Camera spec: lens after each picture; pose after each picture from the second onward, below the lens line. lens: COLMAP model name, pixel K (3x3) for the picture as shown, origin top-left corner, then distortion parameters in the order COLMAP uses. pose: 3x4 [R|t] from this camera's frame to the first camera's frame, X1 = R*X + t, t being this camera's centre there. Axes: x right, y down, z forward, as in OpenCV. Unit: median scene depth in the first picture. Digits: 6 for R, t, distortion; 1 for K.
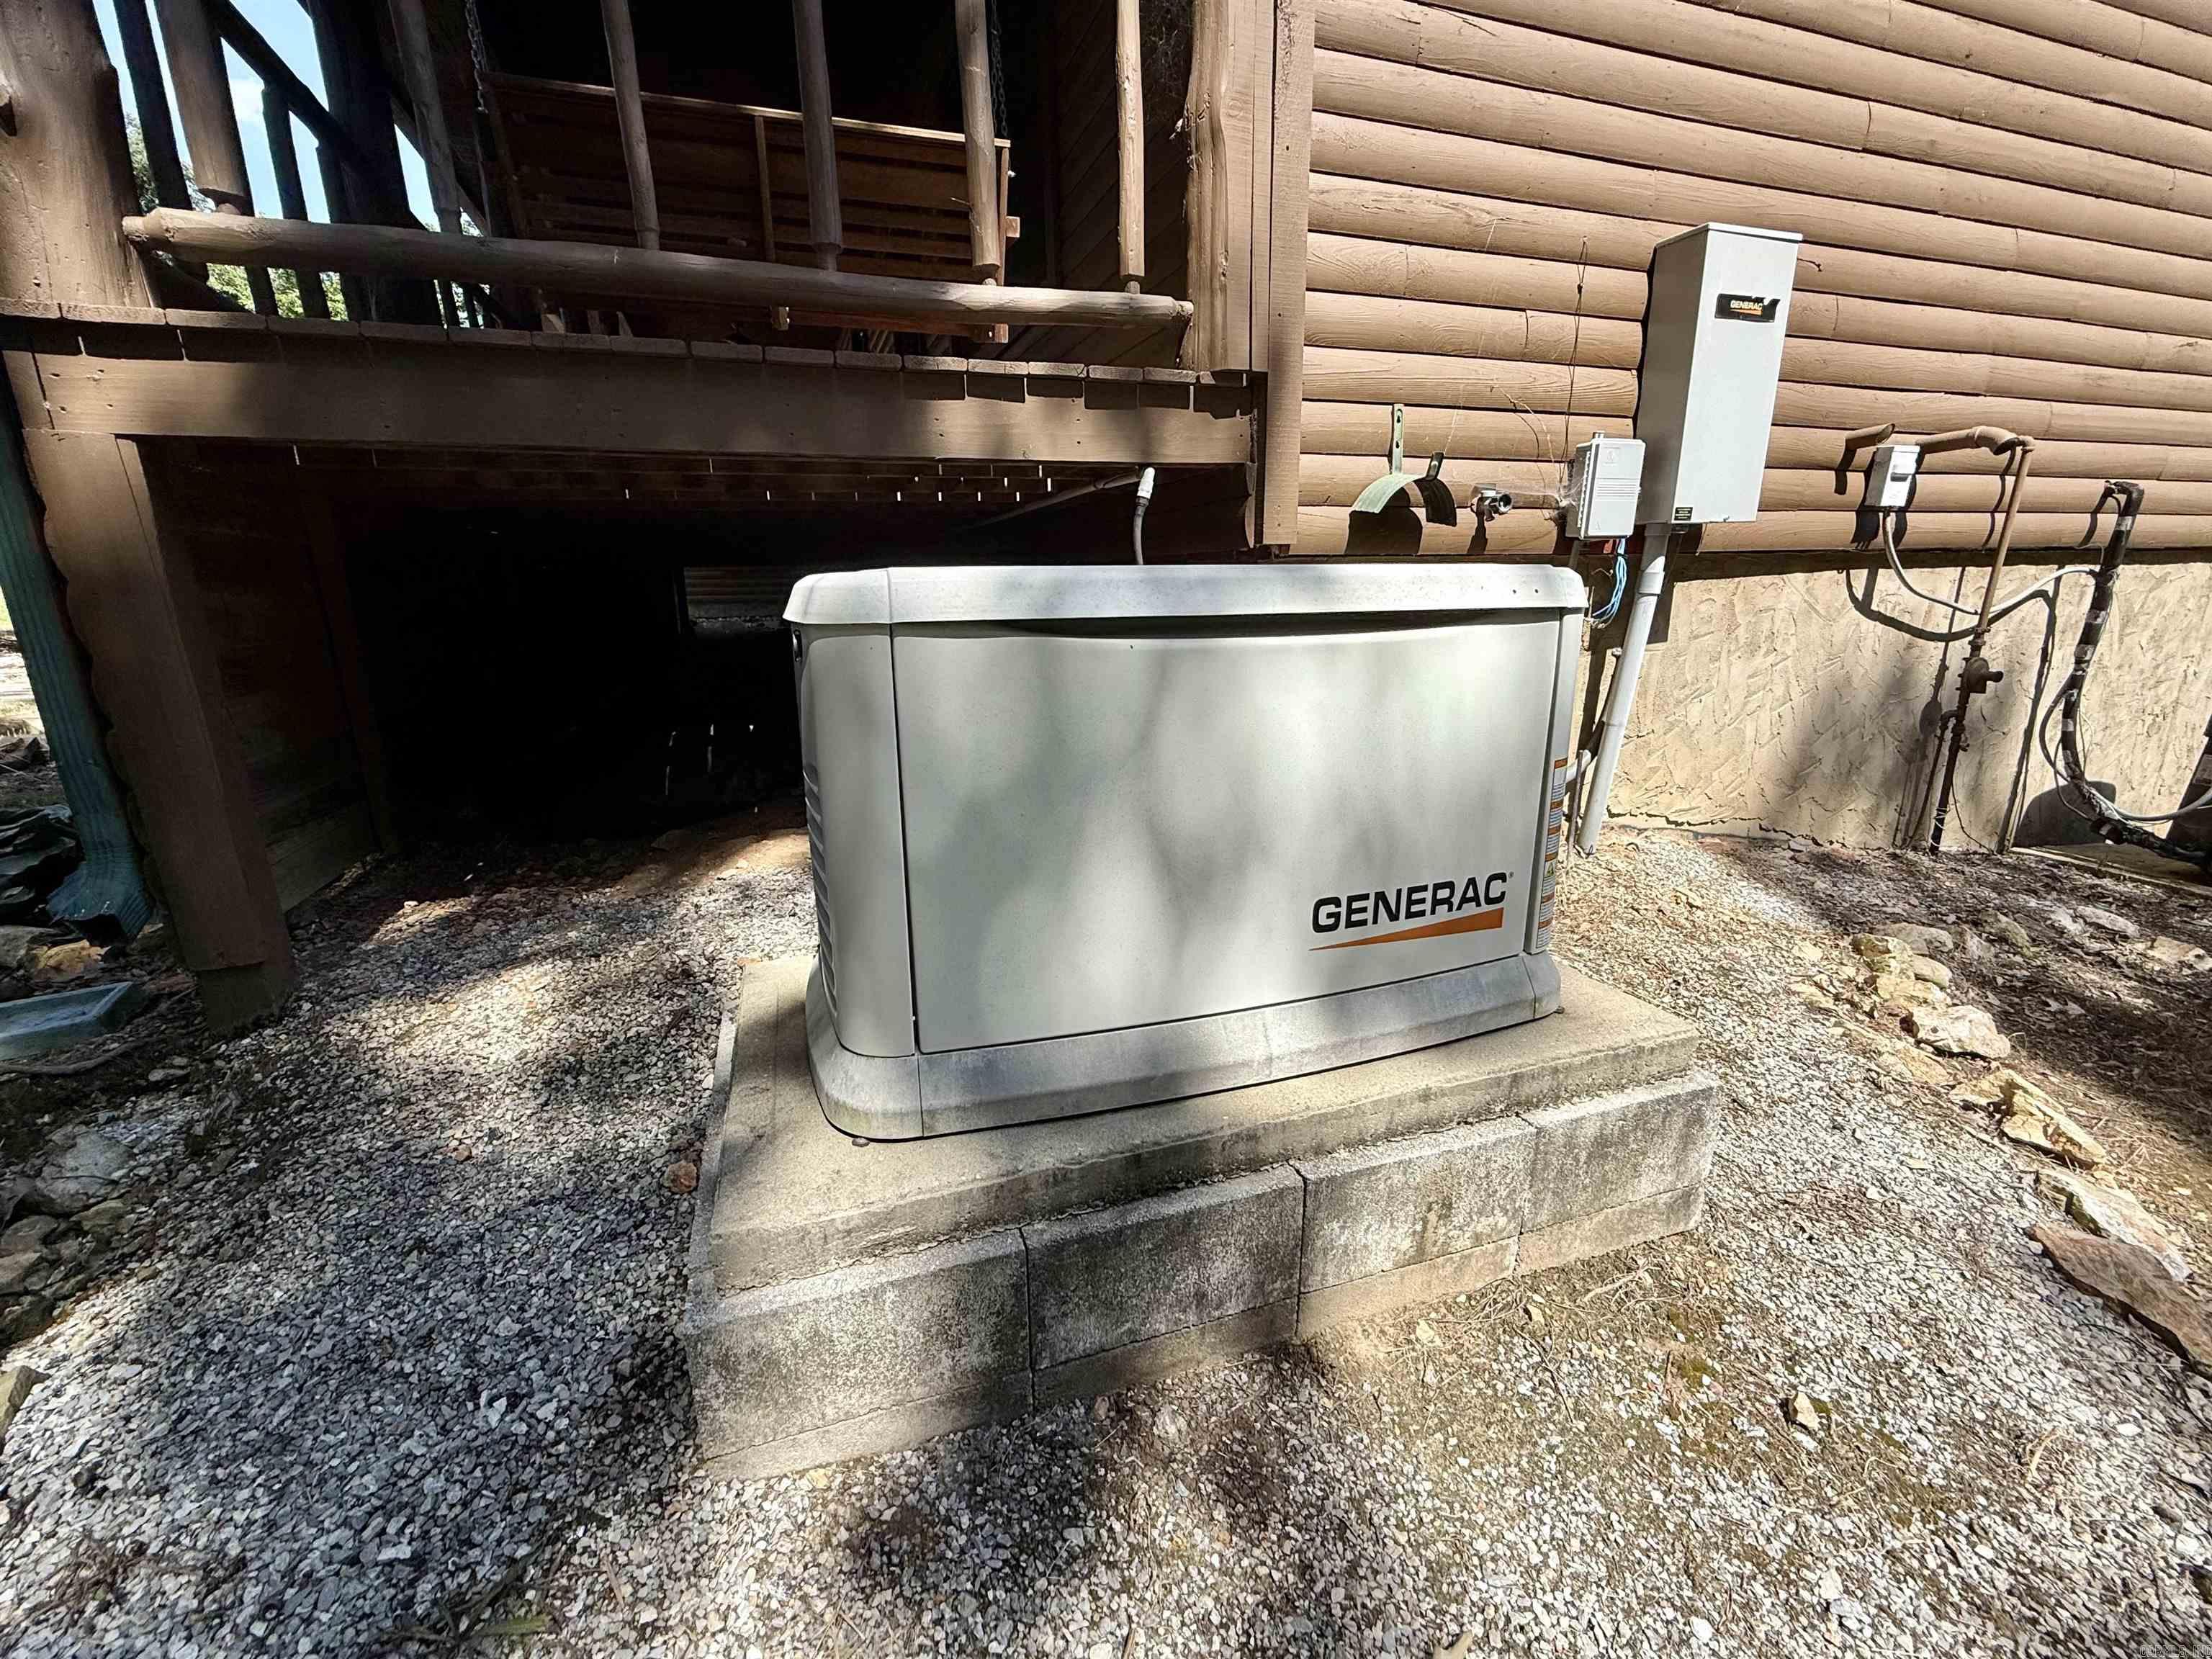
lens RADIAL K [[887.1, 0, 1119.9], [0, 887.1, 818.3], [0, 0, 1]] dist [0.002606, 0.000299]
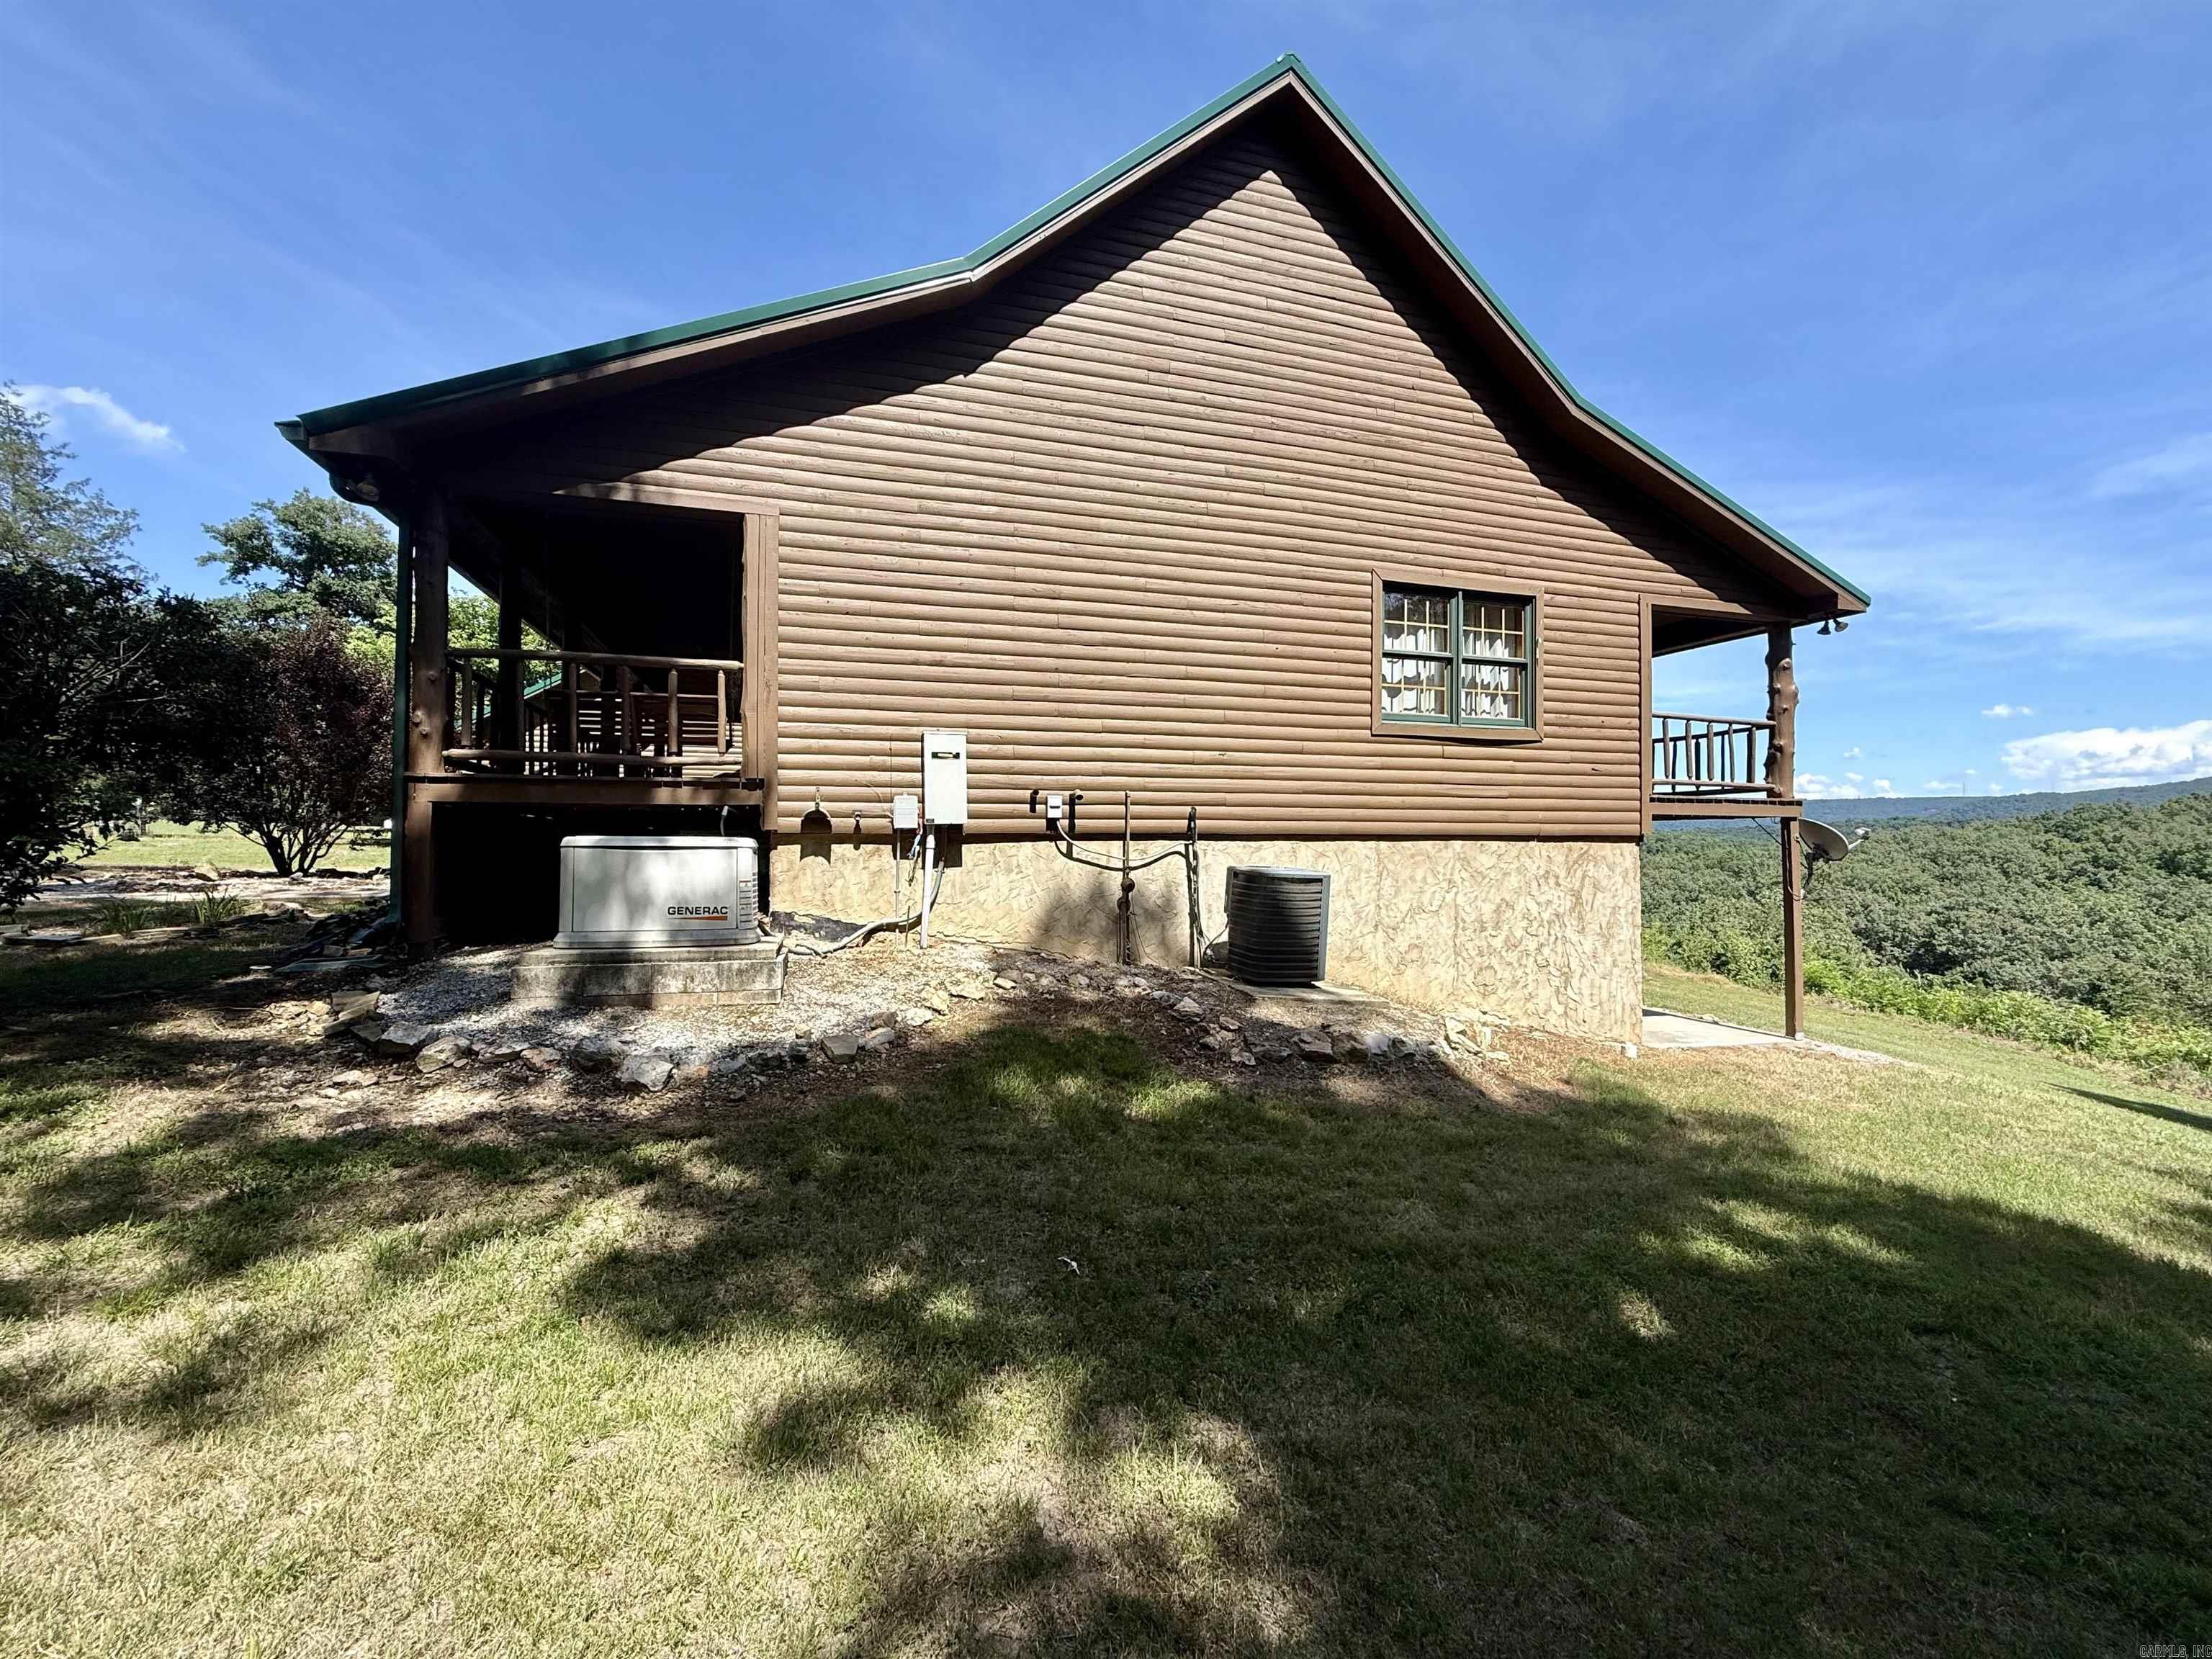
lens RADIAL K [[887.1, 0, 1092.1], [0, 887.1, 830.5], [0, 0, 1]] dist [0.002606, 0.000299]
pose [[0.998072, 0.009004, -0.061416, 1.353776], [-0.025980, 0.959190, -0.281566, 0.478684], [0.056375, 0.282619, 0.957574, -1.701674]]
